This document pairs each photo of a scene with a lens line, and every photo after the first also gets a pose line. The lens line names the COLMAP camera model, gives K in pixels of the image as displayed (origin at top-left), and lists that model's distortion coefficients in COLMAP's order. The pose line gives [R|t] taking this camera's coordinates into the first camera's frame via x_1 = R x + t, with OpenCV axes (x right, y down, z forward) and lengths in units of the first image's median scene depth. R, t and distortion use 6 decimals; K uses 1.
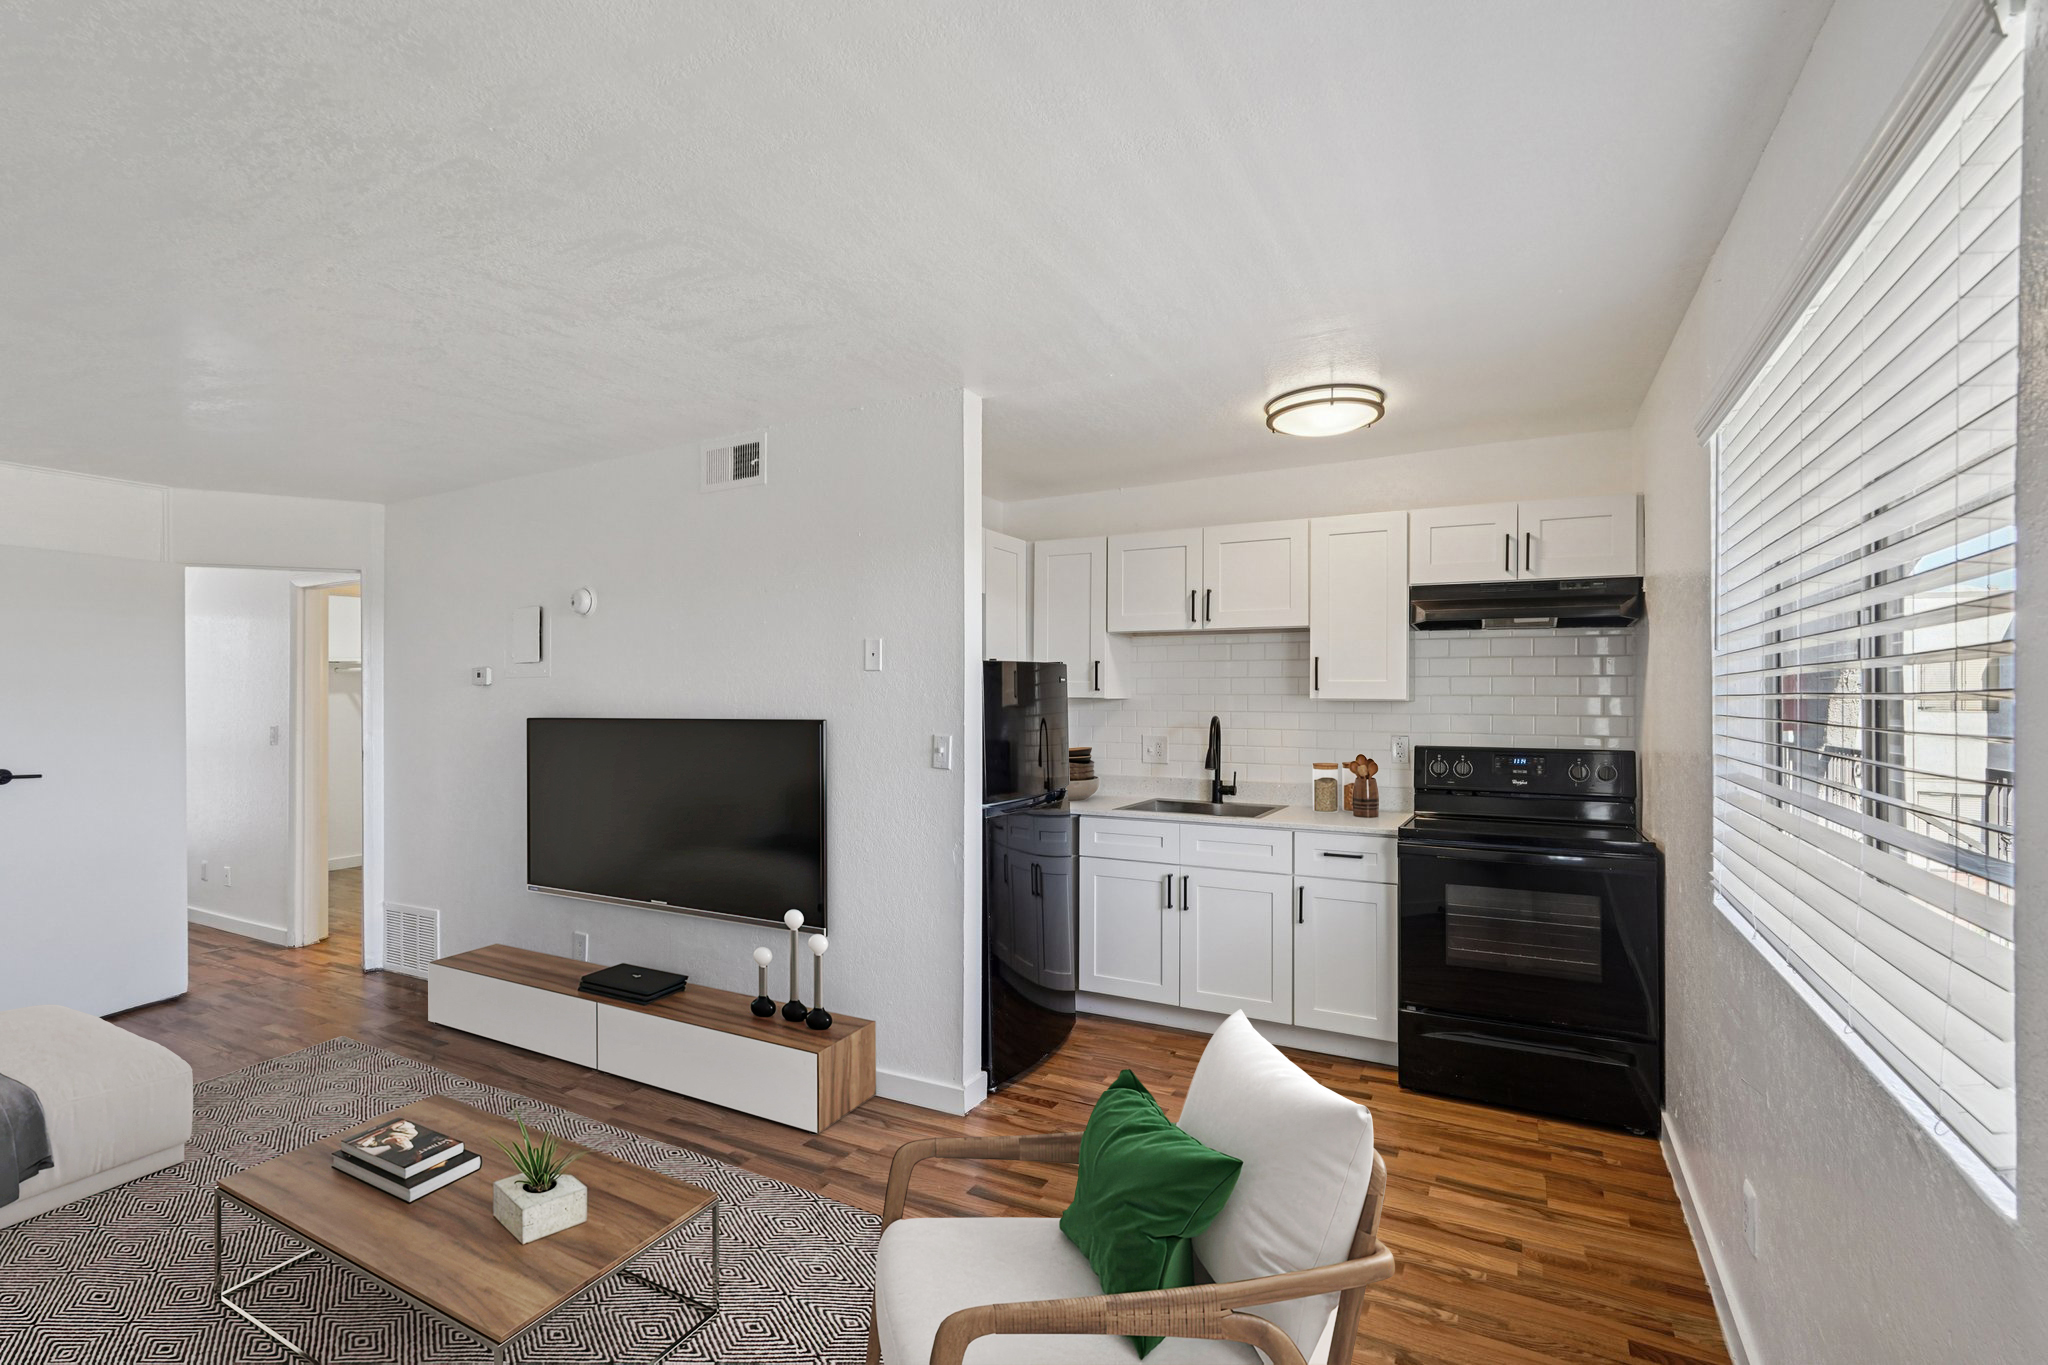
lens RADIAL K [[913.0, 0, 1029.6], [0, 913.0, 685.5], [0, 0, 1]] dist [-0.011628, 0.002689]
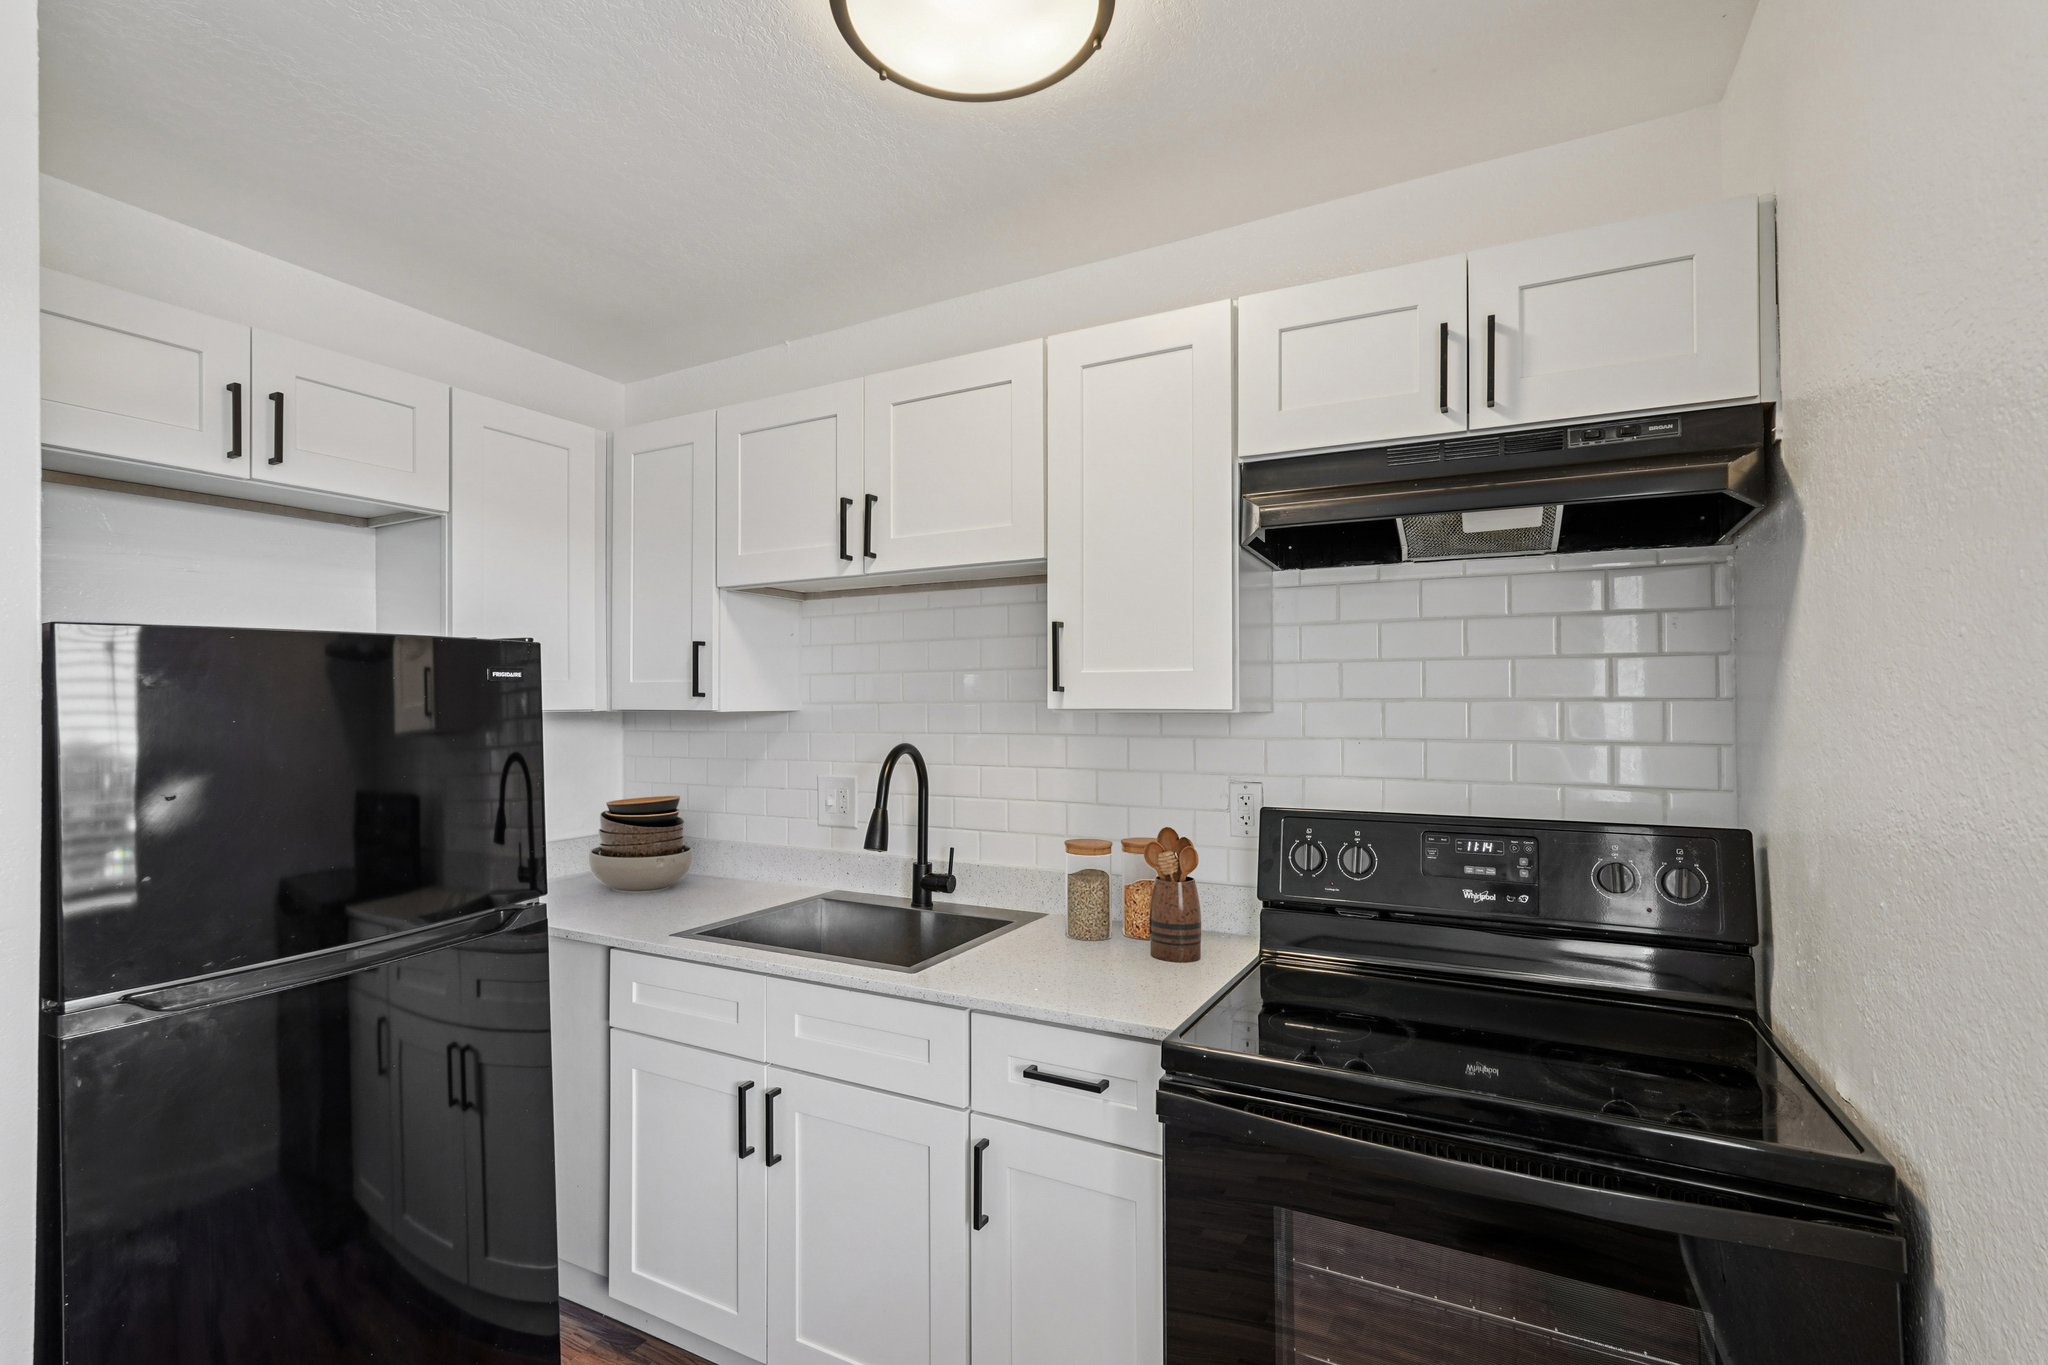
lens RADIAL K [[913.0, 0, 1028.1], [0, 913.0, 691.0], [0, 0, 1]] dist [-0.011628, 0.002689]
pose [[0.999915, -0.009054, 0.009347, 0.298211], [0.009077, 0.999956, -0.002362, 0.005880], [-0.009325, 0.002446, 0.999954, 0.528527]]
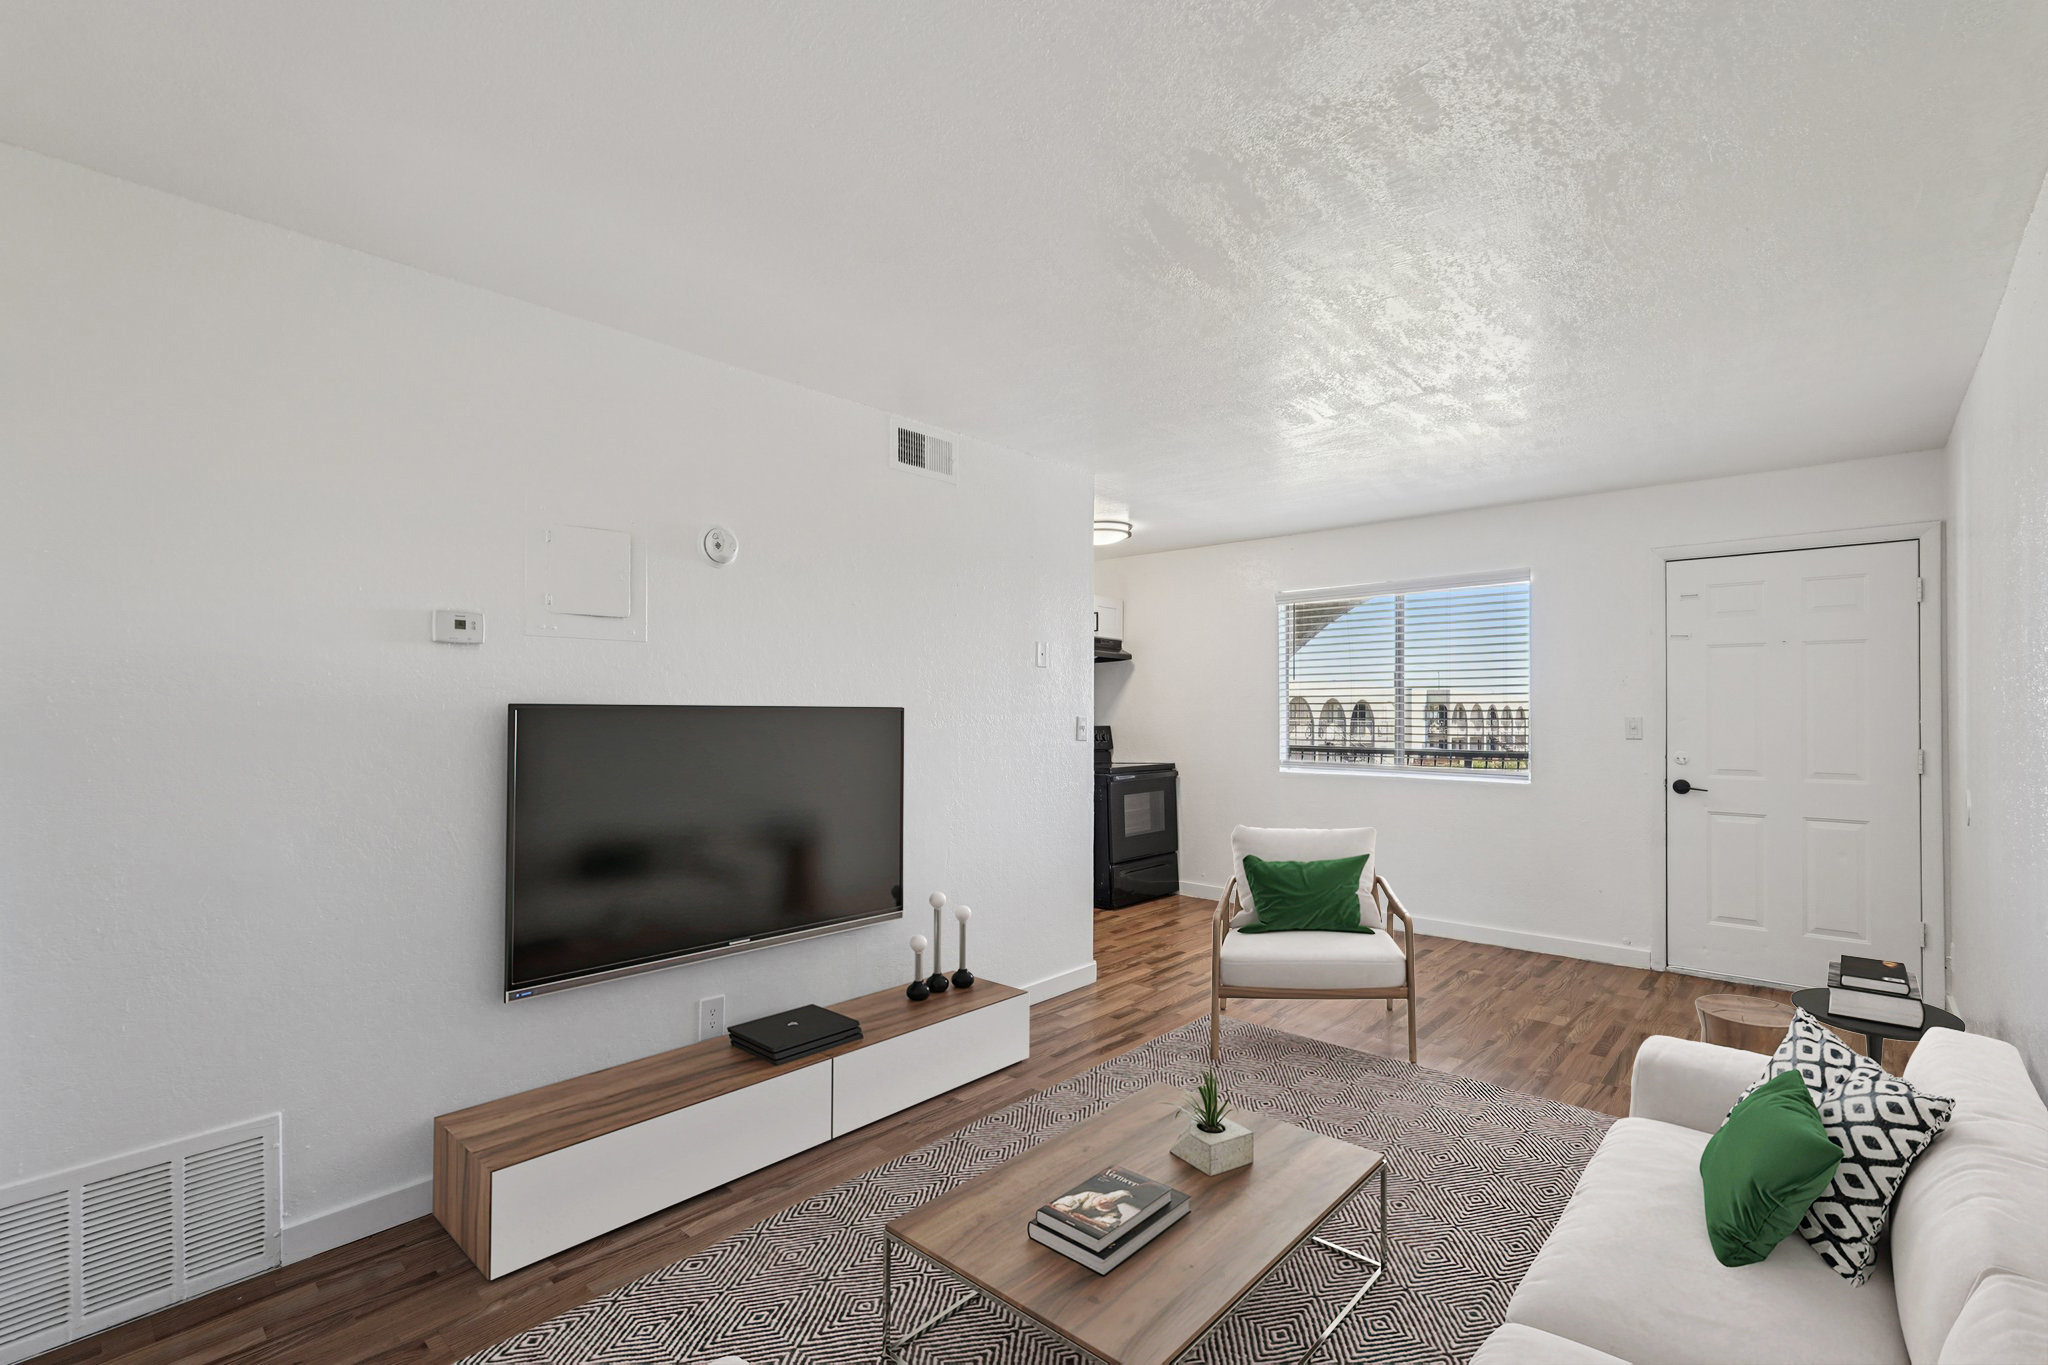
lens RADIAL K [[913.0, 0, 1035.6], [0, 913.0, 700.9], [0, 0, 1]] dist [-0.011628, 0.002689]
pose [[0.236286, 0.025238, 0.971356, -1.365651], [-0.005612, 0.999681, -0.024609, 0.060672], [-0.971667, 0.000364, 0.236353, 0.686672]]
